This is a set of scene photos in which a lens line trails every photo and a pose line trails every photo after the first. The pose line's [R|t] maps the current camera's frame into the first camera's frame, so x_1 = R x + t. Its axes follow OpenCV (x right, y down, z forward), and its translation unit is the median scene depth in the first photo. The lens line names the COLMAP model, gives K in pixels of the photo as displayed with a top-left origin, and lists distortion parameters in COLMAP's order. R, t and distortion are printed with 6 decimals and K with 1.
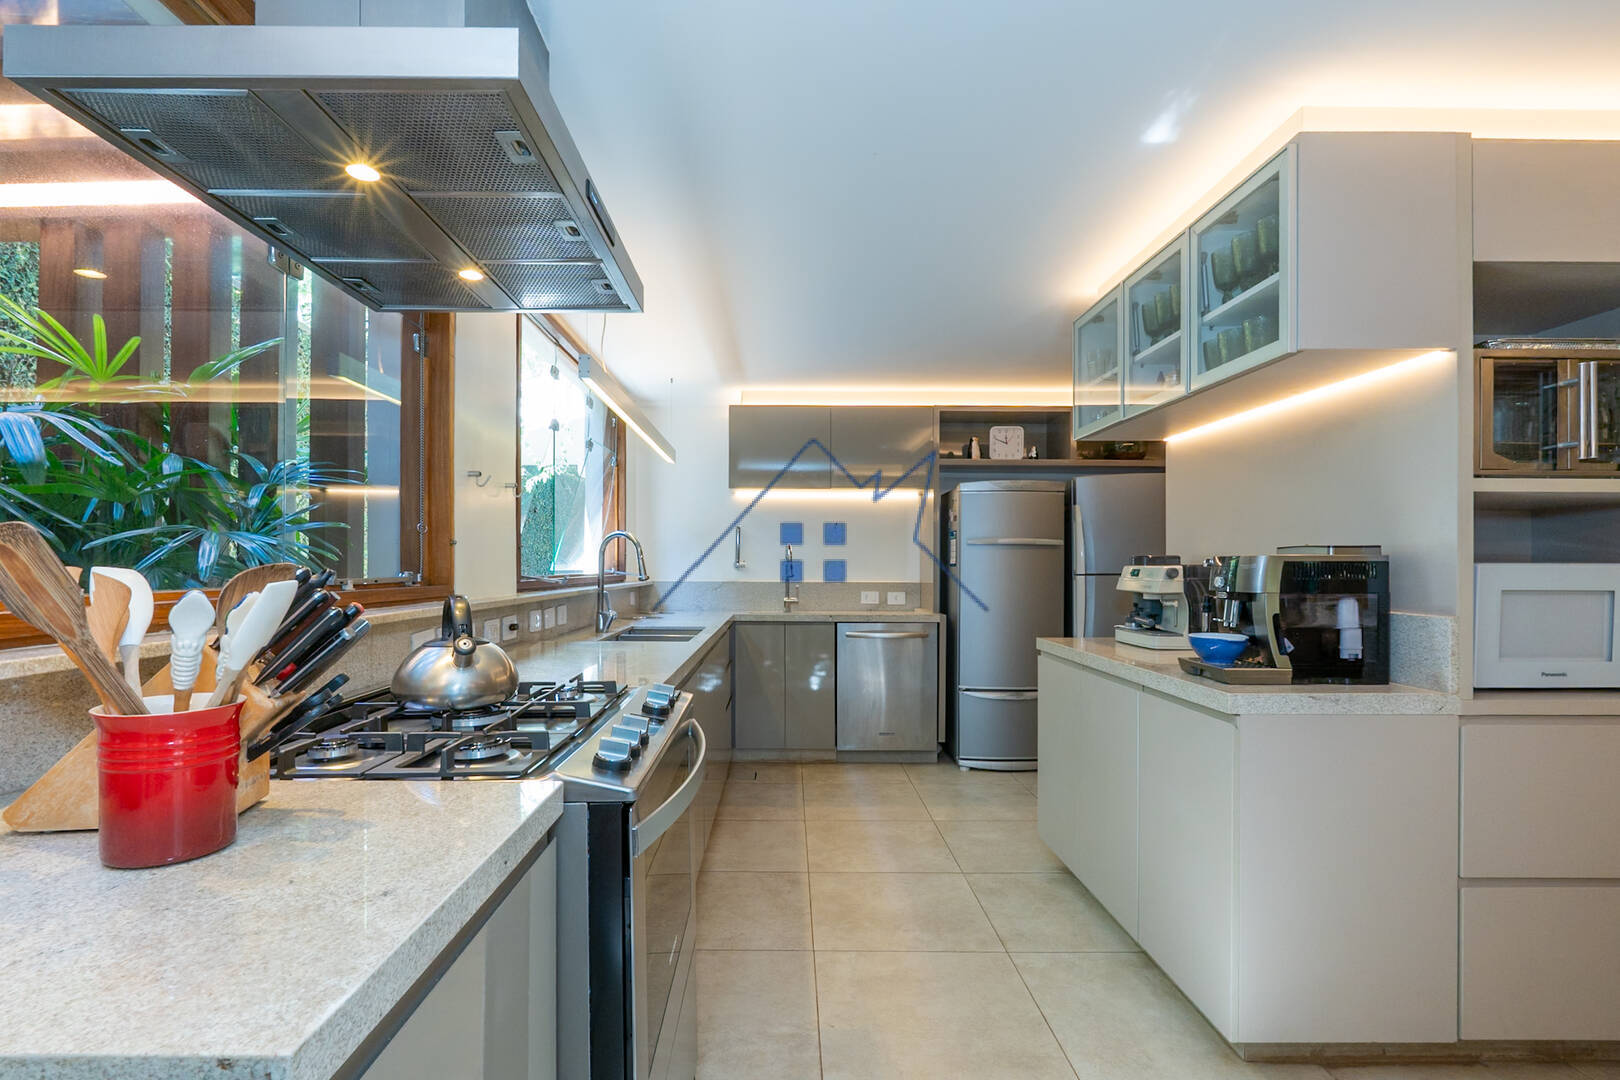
lens RADIAL K [[760.5, 0, 799.3], [0, 760.5, 565.8], [0, 0, 1]] dist [0.000108, -0.000095]
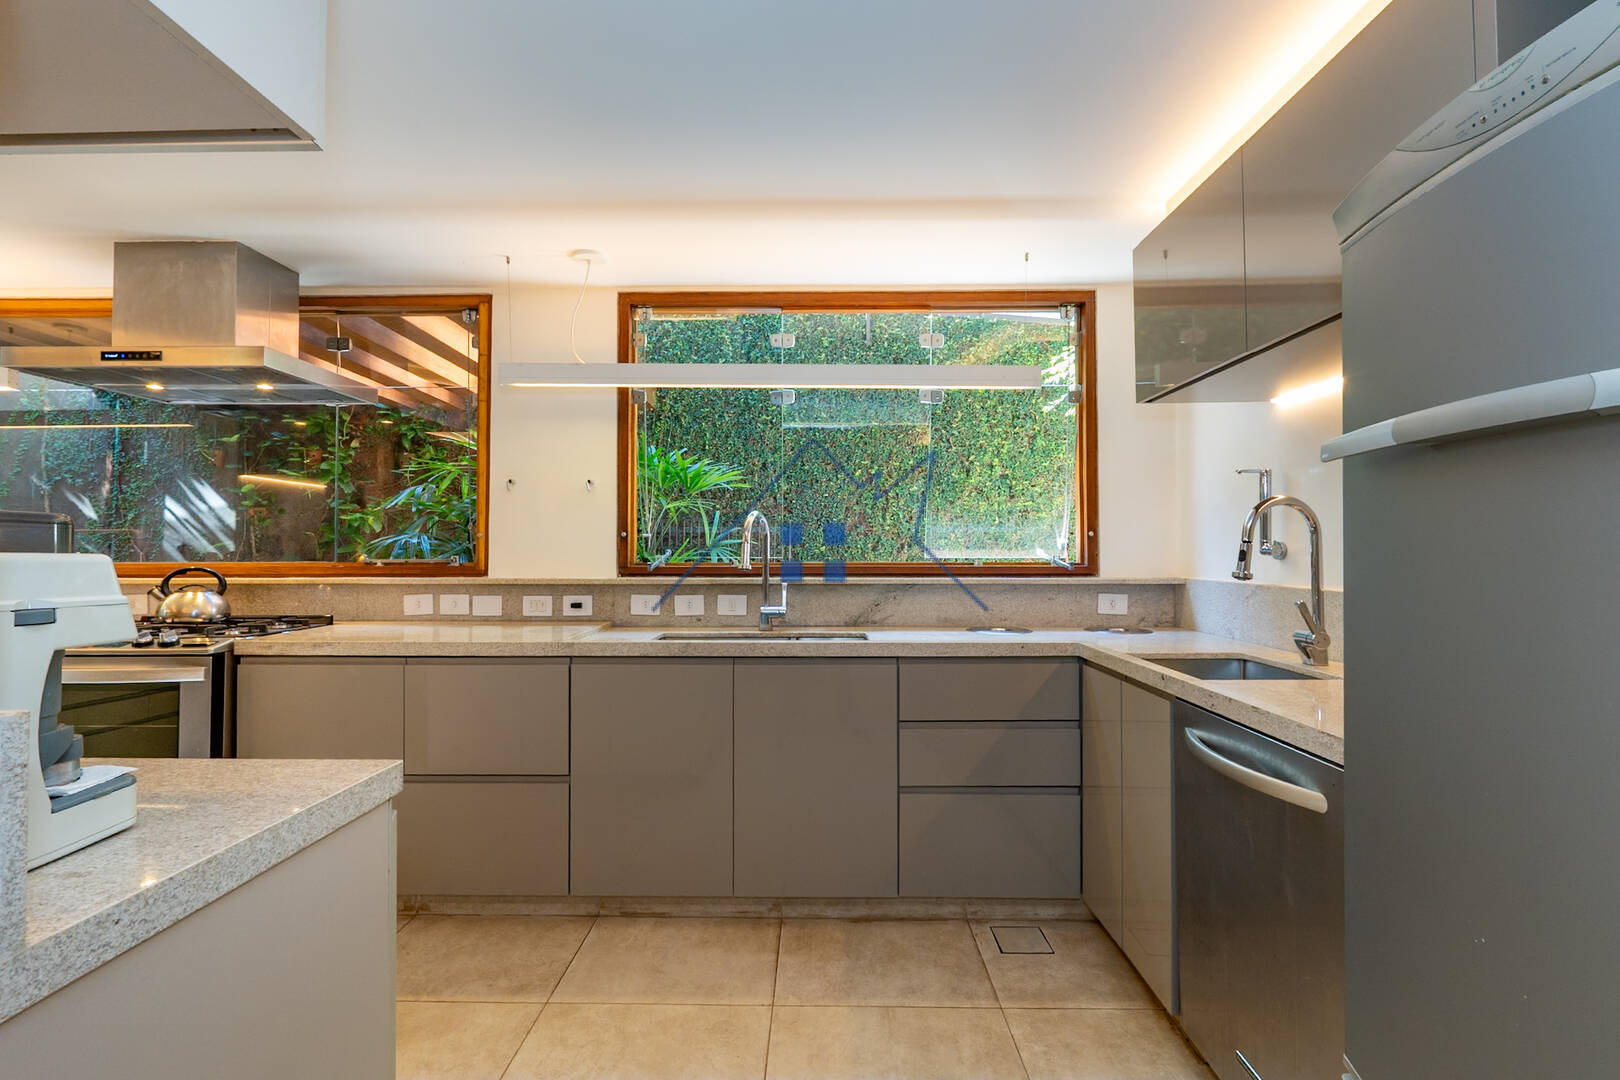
lens RADIAL K [[758.4, 0, 804.8], [0, 758.4, 537.6], [0, 0, 1]] dist [-0.000297, -0.000647]
pose [[-0.032083, -0.020490, -0.999275, 0.704442], [-0.000632, 0.999790, -0.020480, 0.001052], [0.999485, -0.000025, -0.032089, 1.277041]]
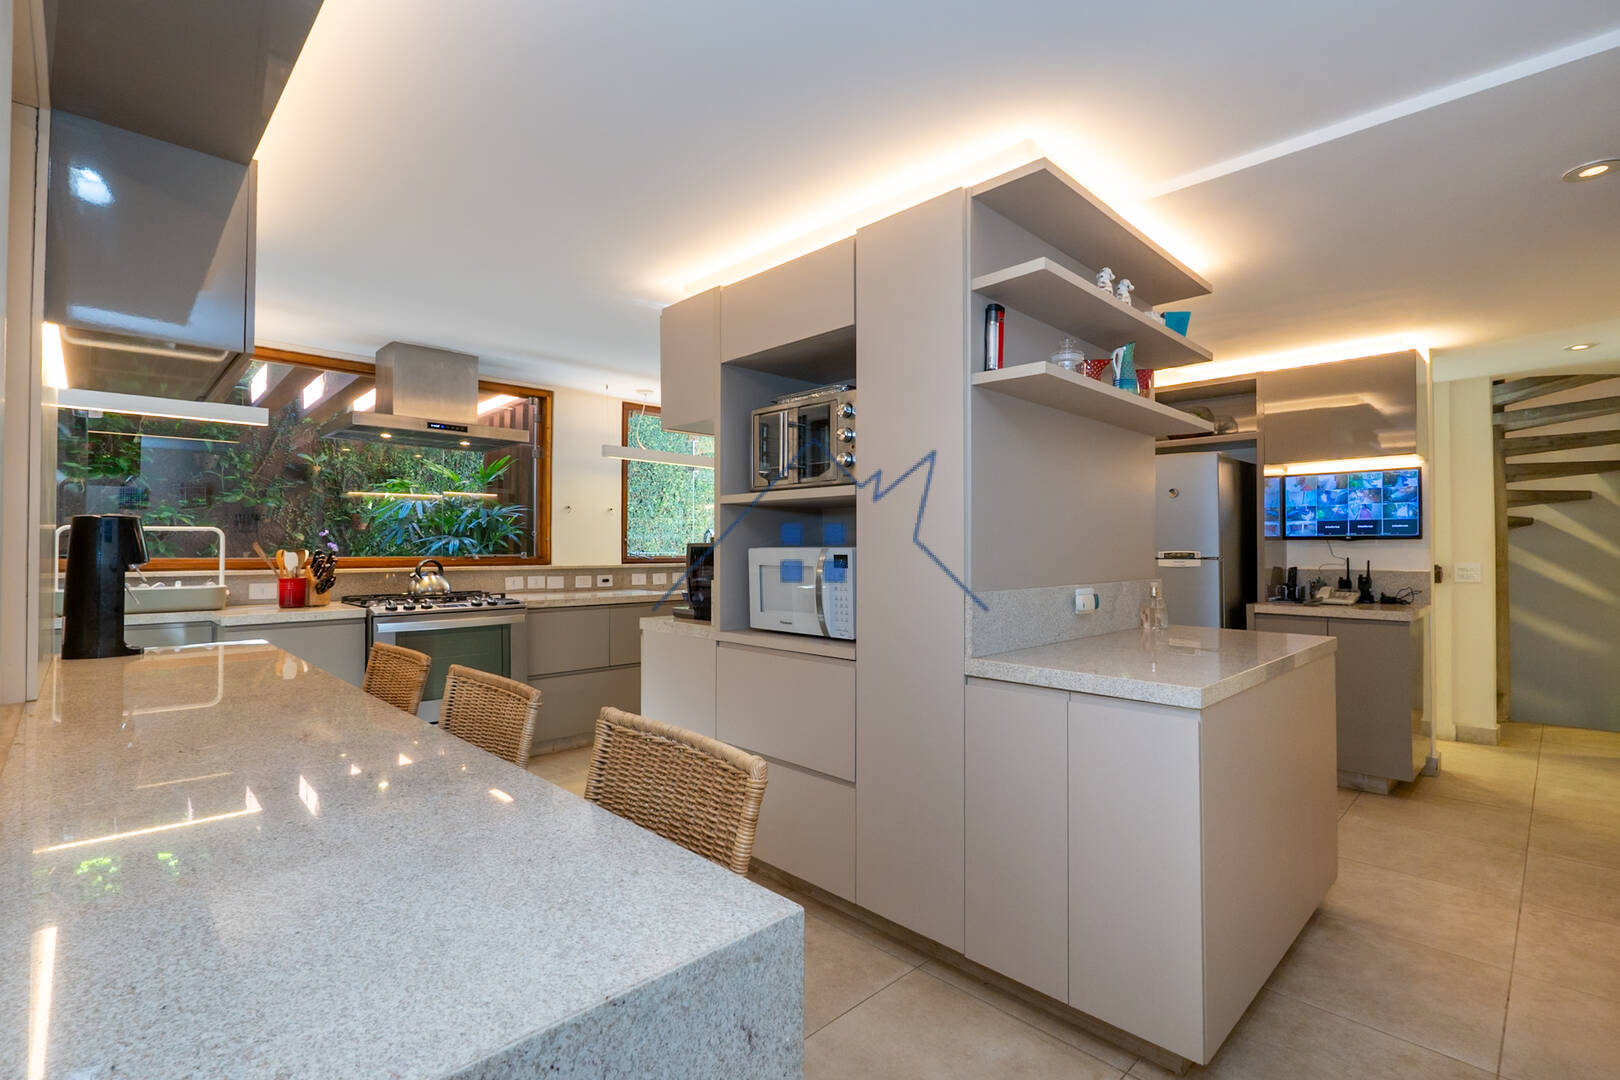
lens RADIAL K [[758.4, 0, 804.8], [0, 758.4, 537.6], [0, 0, 1]] dist [-0.000297, -0.000647]
pose [[0.688131, -0.012353, -0.725481, 1.320411], [-0.001128, 0.999836, -0.018094, 0.002847], [0.725585, 0.013269, 0.688004, 0.008428]]
